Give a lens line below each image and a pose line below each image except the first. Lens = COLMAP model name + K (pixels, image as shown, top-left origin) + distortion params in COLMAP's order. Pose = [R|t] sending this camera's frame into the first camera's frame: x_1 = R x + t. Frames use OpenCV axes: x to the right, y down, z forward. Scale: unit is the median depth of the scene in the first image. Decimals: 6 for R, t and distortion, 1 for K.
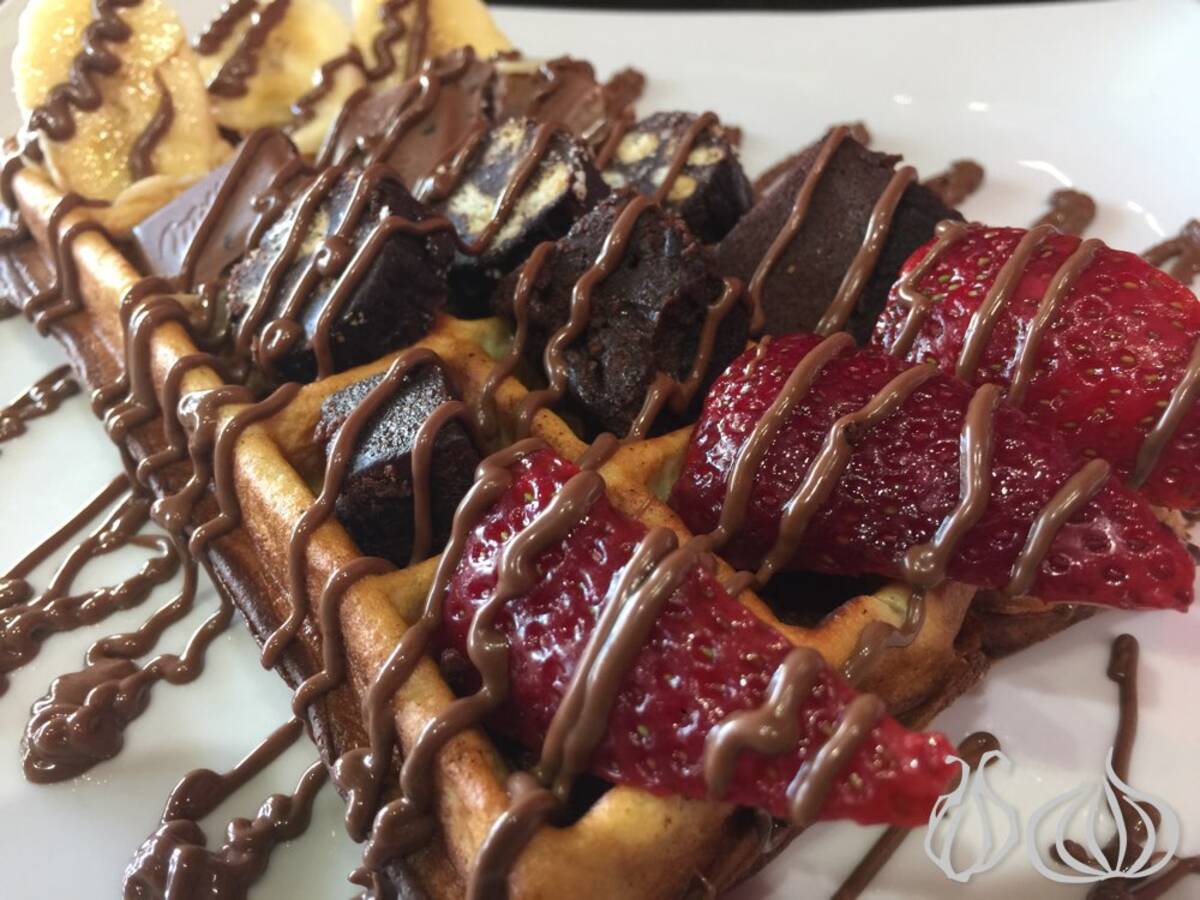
lens RADIAL K [[1048.1, 0, 600.0], [0, 1048.1, 450.0], [0, 0, 1]] dist [0.098346, -0.189854]
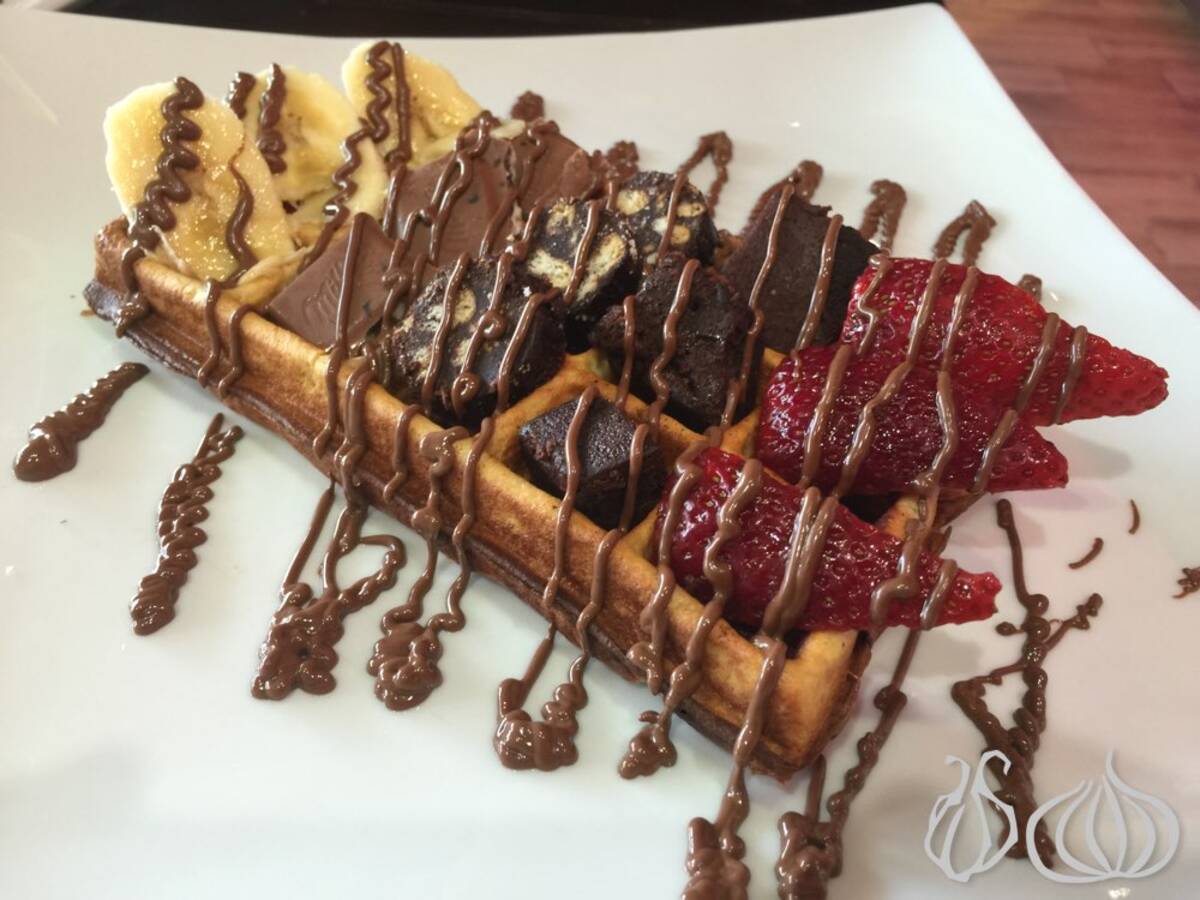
lens RADIAL K [[1021.3, 0, 600.0], [0, 1021.3, 443.7], [0, 0, 1]] dist [0.076544, -0.099420]
pose [[0.962738, -0.142765, 0.229682, -0.469354], [0.122143, 0.987289, 0.101698, -0.152677], [-0.241282, -0.069854, 0.967938, -0.403877]]
